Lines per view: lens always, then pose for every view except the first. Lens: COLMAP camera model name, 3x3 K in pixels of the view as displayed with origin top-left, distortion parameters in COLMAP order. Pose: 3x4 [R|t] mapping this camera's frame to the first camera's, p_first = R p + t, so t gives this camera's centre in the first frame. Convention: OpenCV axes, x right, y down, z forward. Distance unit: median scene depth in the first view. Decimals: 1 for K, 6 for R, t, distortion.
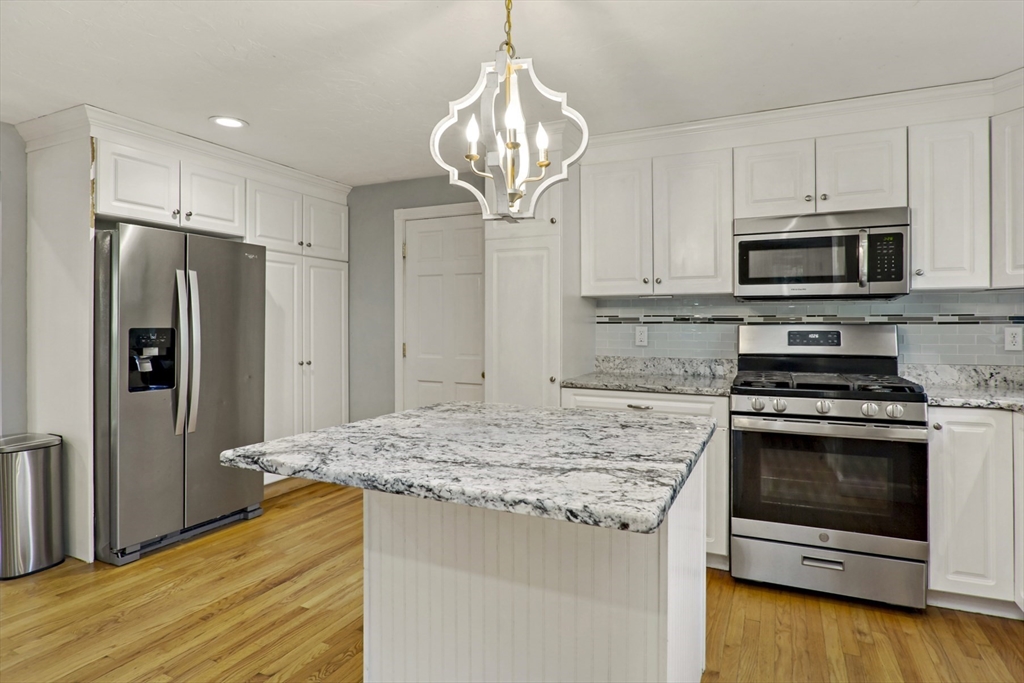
lens RADIAL K [[541.2, 0, 528.0], [0, 541.2, 331.1], [0, 0, 1]] dist [-0.025415, 0.005153]
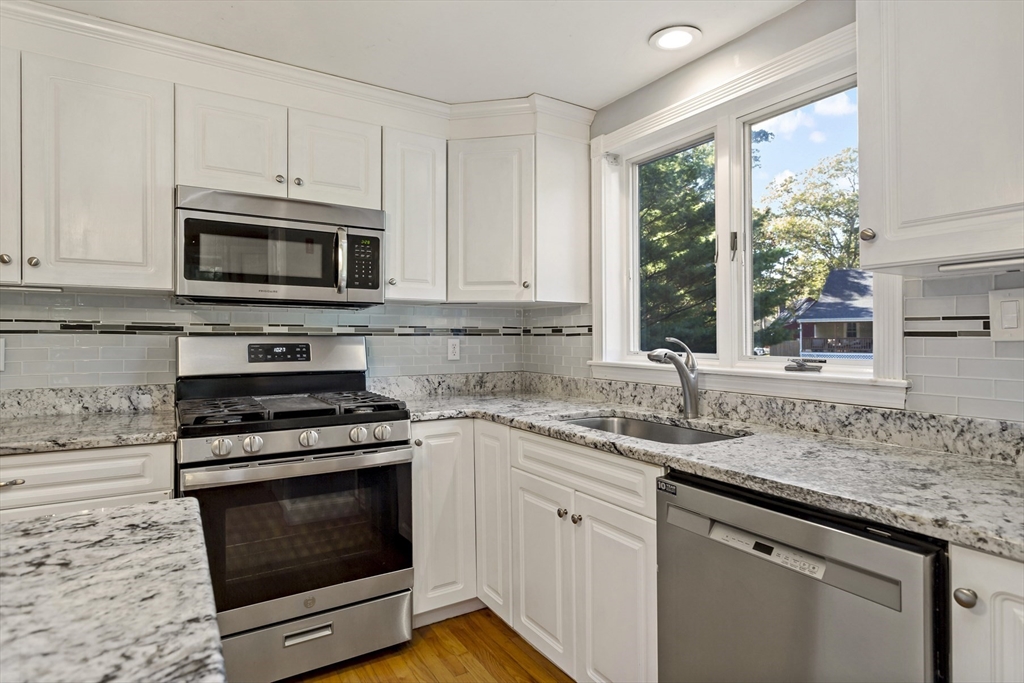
lens RADIAL K [[558.5, 0, 525.7], [0, 558.5, 335.3], [0, 0, 1]] dist [0.002281, 0.002099]
pose [[0.546586, 0.003590, 0.837395, 0.023163], [0.005581, 0.999953, -0.007929, -0.004419], [-0.837385, 0.009007, 0.546540, 0.225512]]
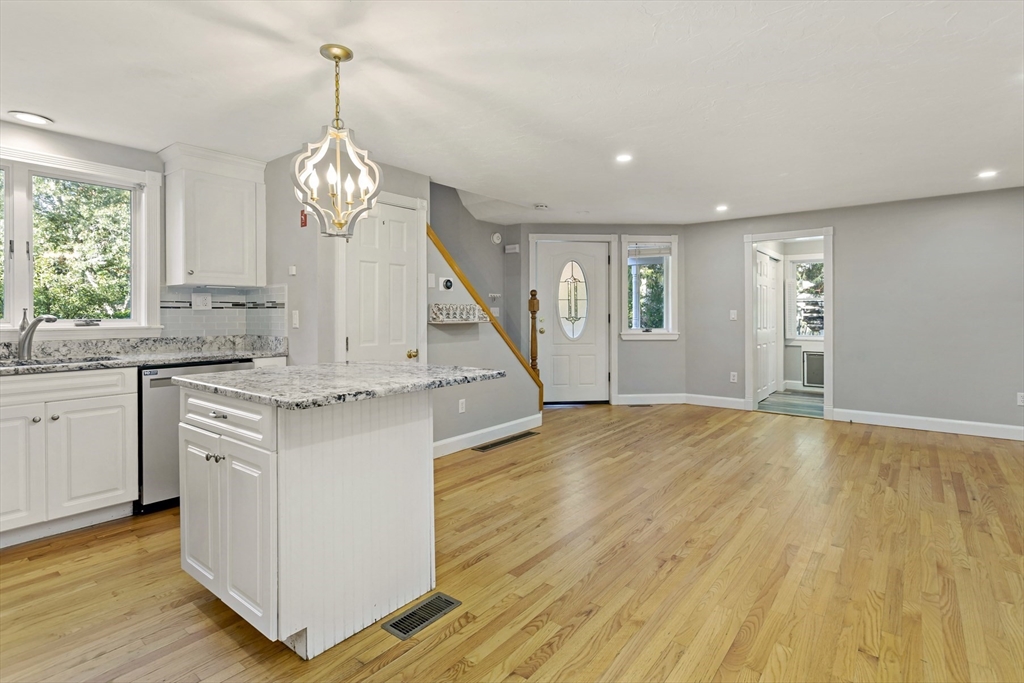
lens RADIAL K [[505.1, 0, 518.8], [0, 505.1, 321.3], [0, 0, 1]] dist [0.007075, 0.000986]
pose [[-0.972515, -0.002337, 0.232829, -0.463546], [0.002835, 0.999757, 0.021878, 0.002129], [-0.232824, 0.021937, -0.972272, 1.229850]]
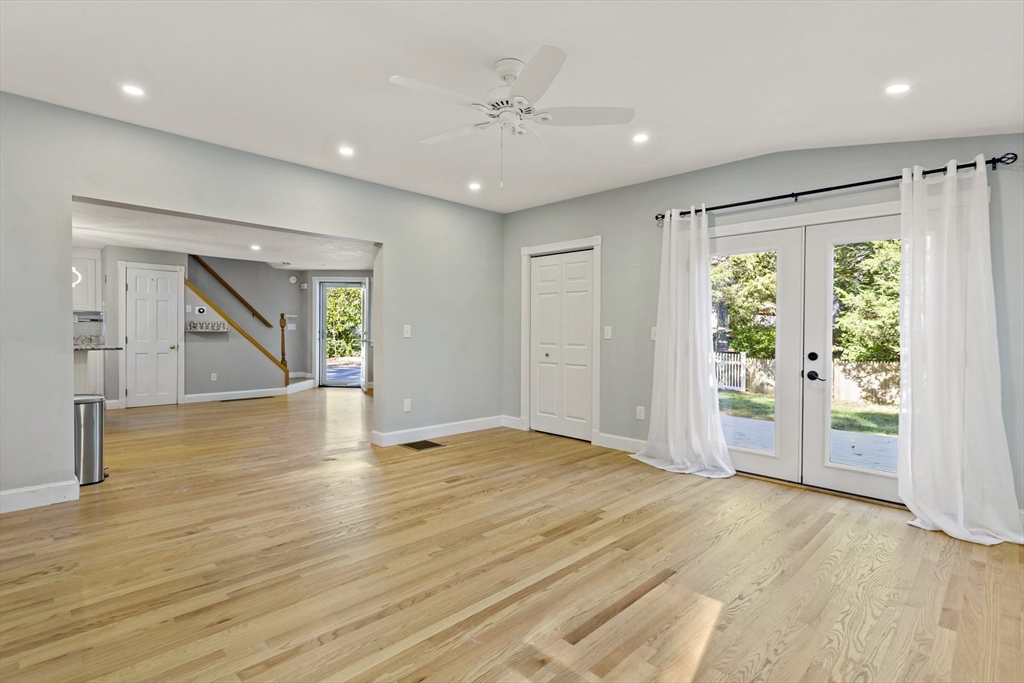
lens RADIAL K [[505.1, 0, 504.3], [0, 505.1, 356.3], [0, 0, 1]] dist [0.007075, 0.000986]
pose [[-0.932549, -0.033648, 0.359471, -2.497921], [-0.013518, 0.998204, 0.058367, -0.009601], [-0.360790, 0.049571, -0.931329, 1.838904]]
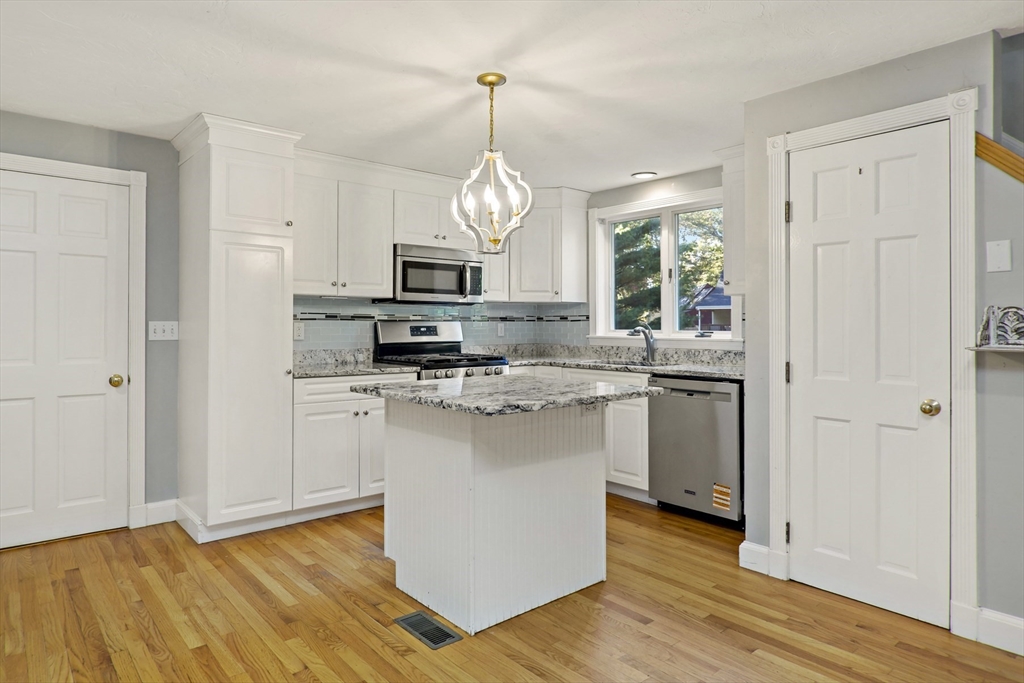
lens RADIAL K [[607.5, 0, 487.1], [0, 607.5, 328.1], [0, 0, 1]] dist [-0.002033, 0.008545]
pose [[0.441029, -0.005738, 0.897474, -0.897541], [0.008160, 0.999964, 0.002383, 0.003515], [-0.897456, 0.006272, 0.441060, 0.121225]]
